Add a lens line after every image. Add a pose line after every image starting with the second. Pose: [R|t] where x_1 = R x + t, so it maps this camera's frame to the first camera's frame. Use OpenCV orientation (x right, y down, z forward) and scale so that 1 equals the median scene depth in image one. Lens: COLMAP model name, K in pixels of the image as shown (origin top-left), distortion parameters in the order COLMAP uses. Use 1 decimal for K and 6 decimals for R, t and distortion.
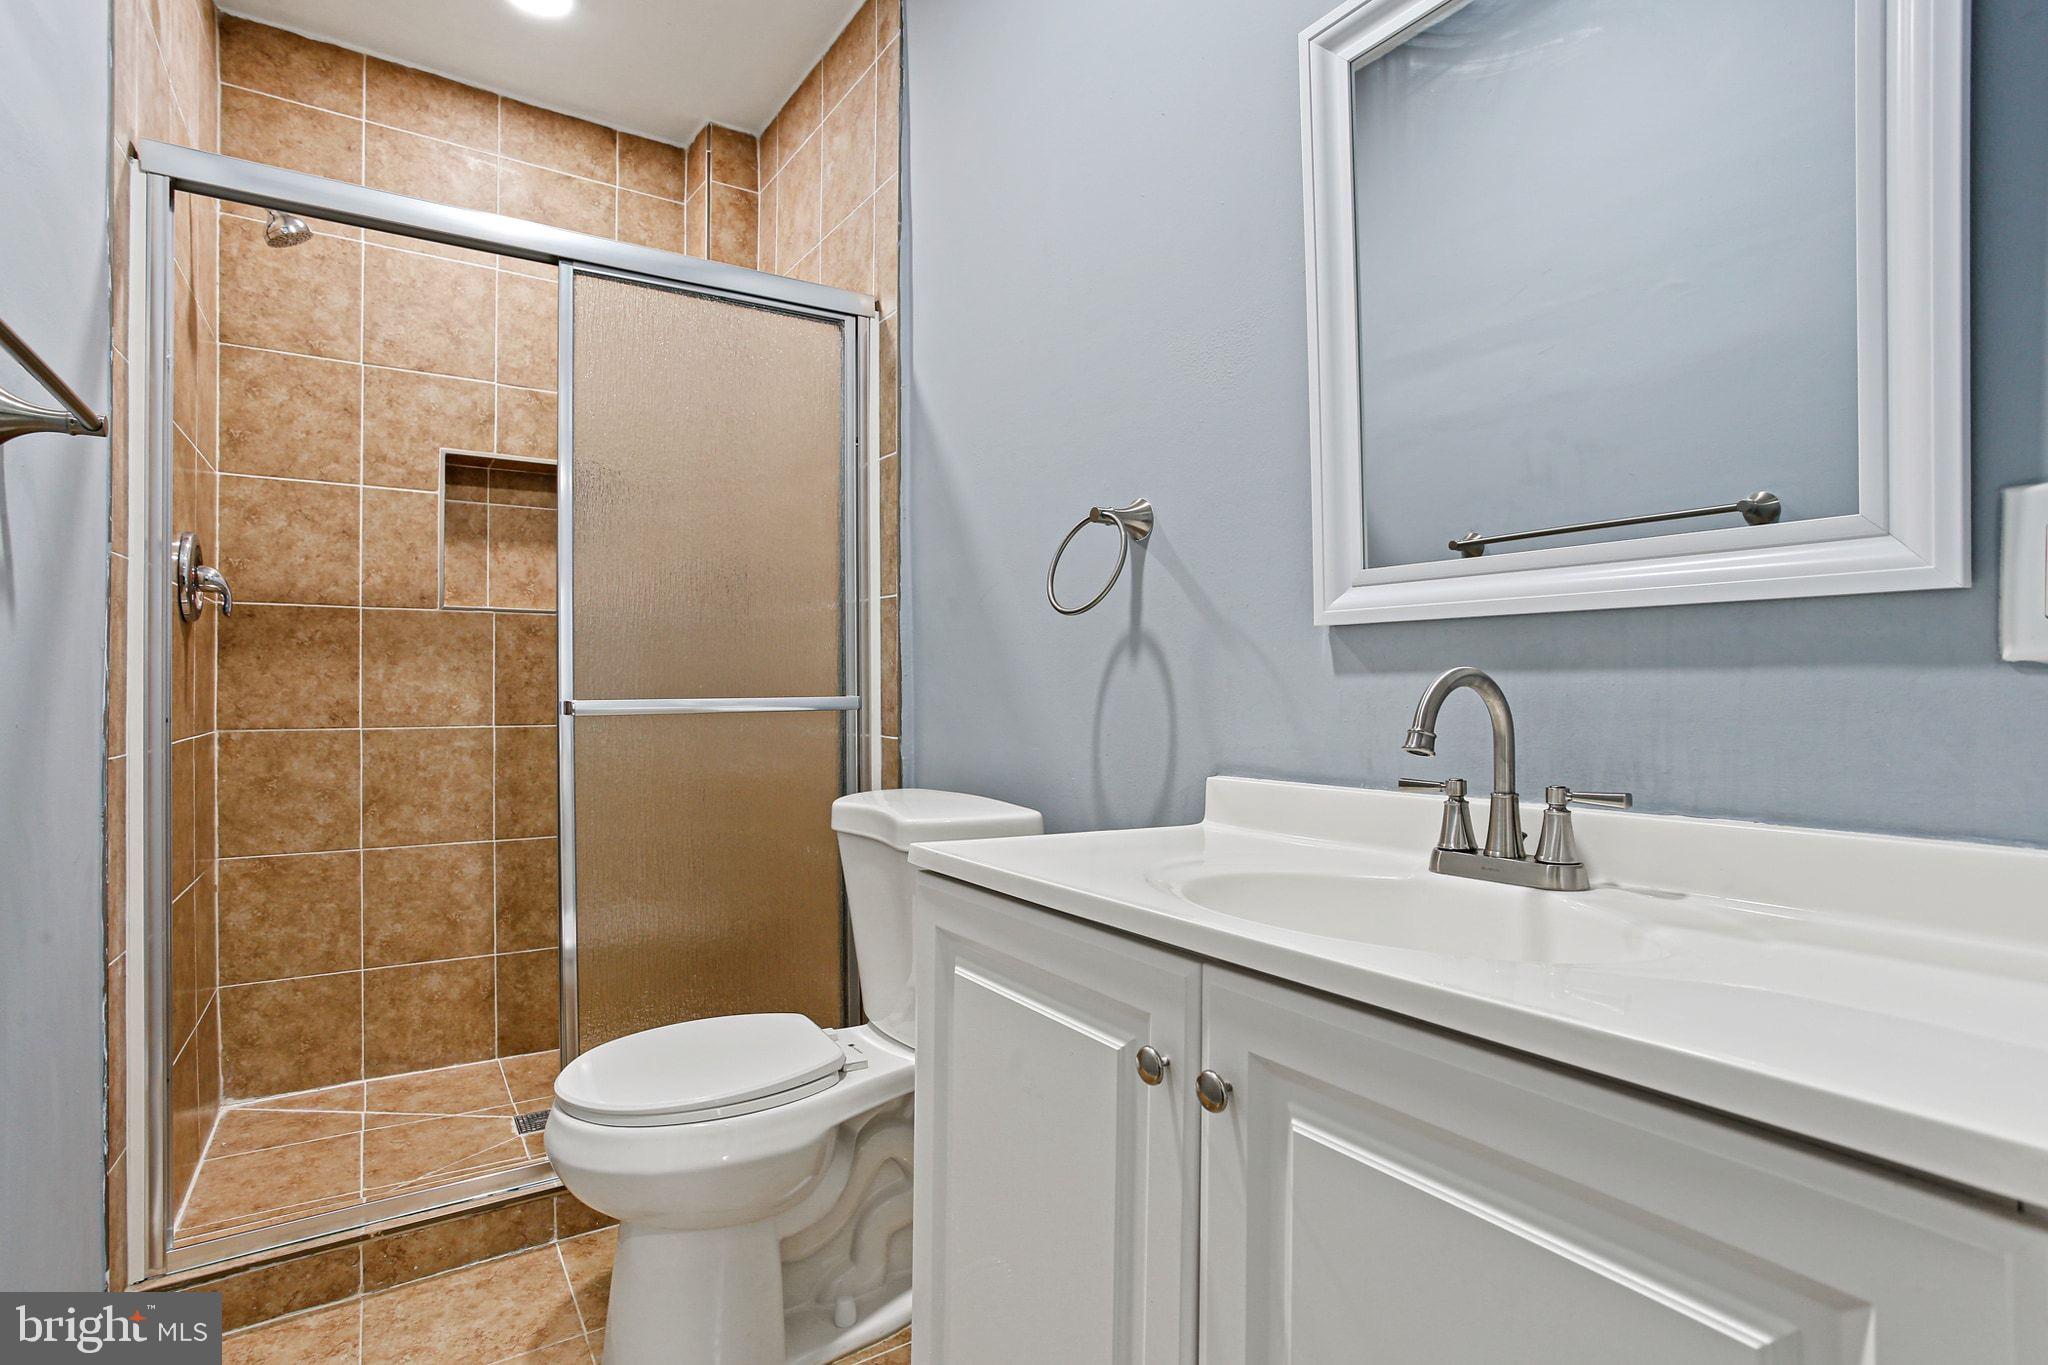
lens RADIAL K [[1008.7, 0, 1031.9], [0, 1008.7, 681.7], [0, 0, 1]] dist [-0.035048, 0.013649]
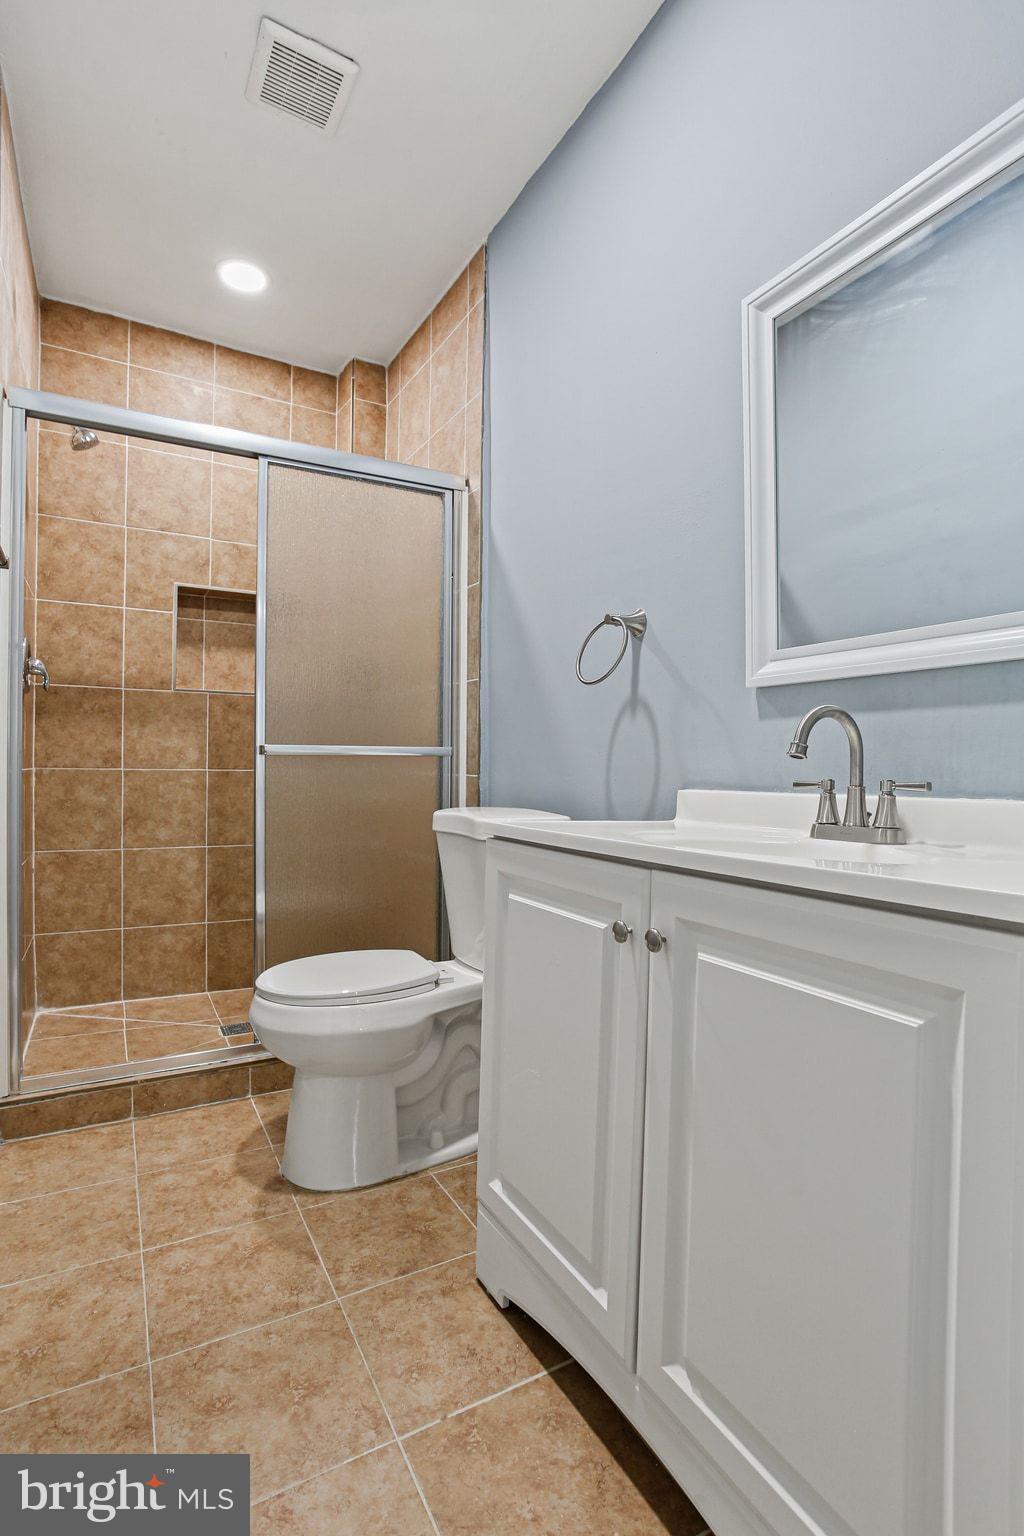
lens RADIAL K [[756.5, 0, 515.0], [0, 756.5, 766.9], [0, 0, 1]] dist [-0.035048, 0.013649]
pose [[0.996334, 0.014080, -0.084383, 0.015918], [-0.013621, 0.999889, 0.006023, 0.035939], [0.084459, -0.004851, 0.996415, -0.100073]]
